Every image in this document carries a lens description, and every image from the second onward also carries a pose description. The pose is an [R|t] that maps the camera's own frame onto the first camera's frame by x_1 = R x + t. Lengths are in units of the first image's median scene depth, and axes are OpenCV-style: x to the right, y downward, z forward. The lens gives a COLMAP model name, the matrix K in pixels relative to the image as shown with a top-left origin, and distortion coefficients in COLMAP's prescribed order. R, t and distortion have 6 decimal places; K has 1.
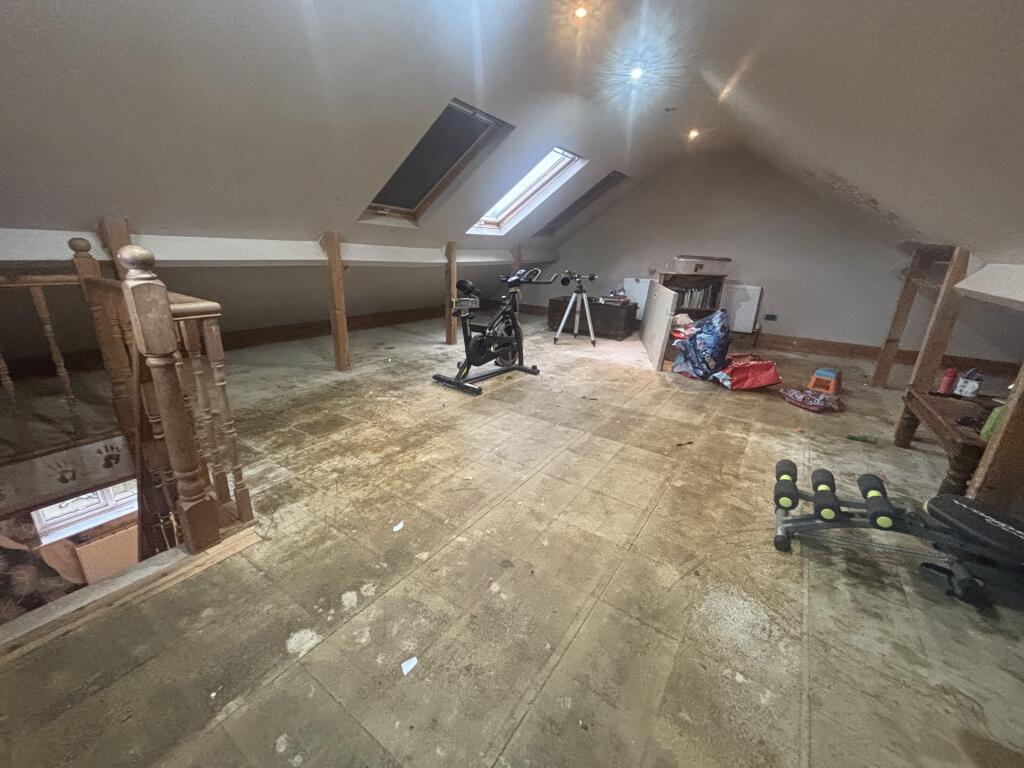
lens RADIAL K [[412.4, 0, 509.6], [0, 412.4, 383.7], [0, 0, 1]] dist [-0.002873, -0.000458]
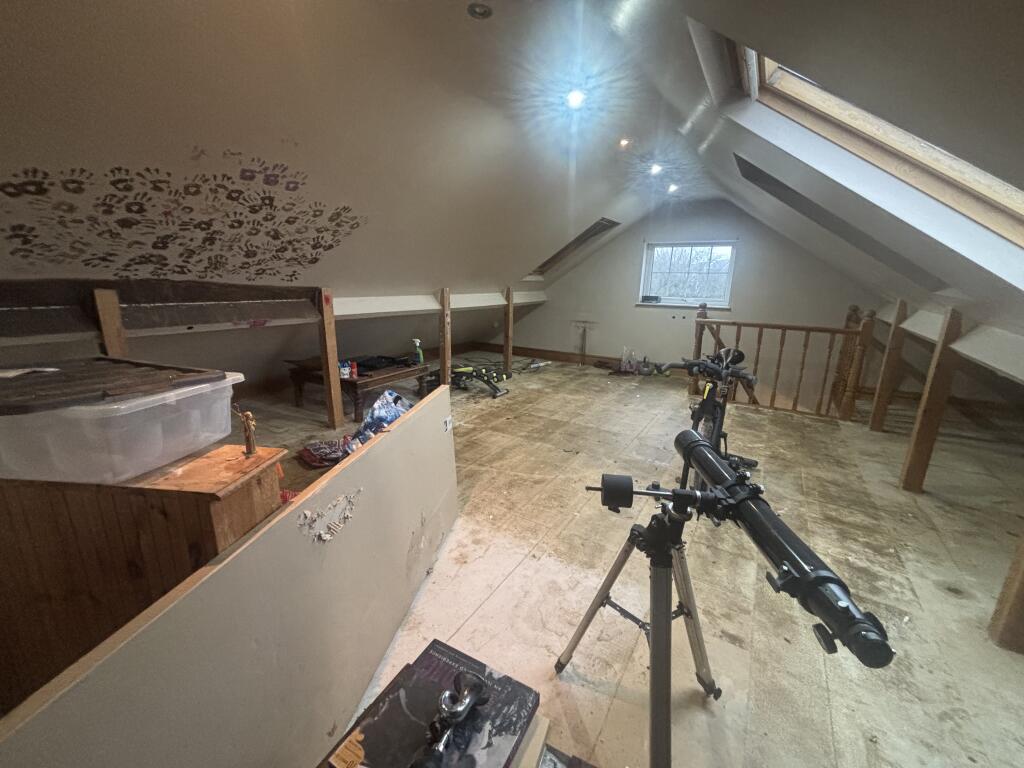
lens RADIAL K [[412.4, 0, 509.6], [0, 412.4, 383.7], [0, 0, 1]] dist [-0.002873, -0.000458]
pose [[-0.997963, -0.034414, -0.053716, 0.459313], [-0.057835, 0.843412, 0.534145, -0.711563], [0.026923, 0.536163, -0.843685, 1.991134]]
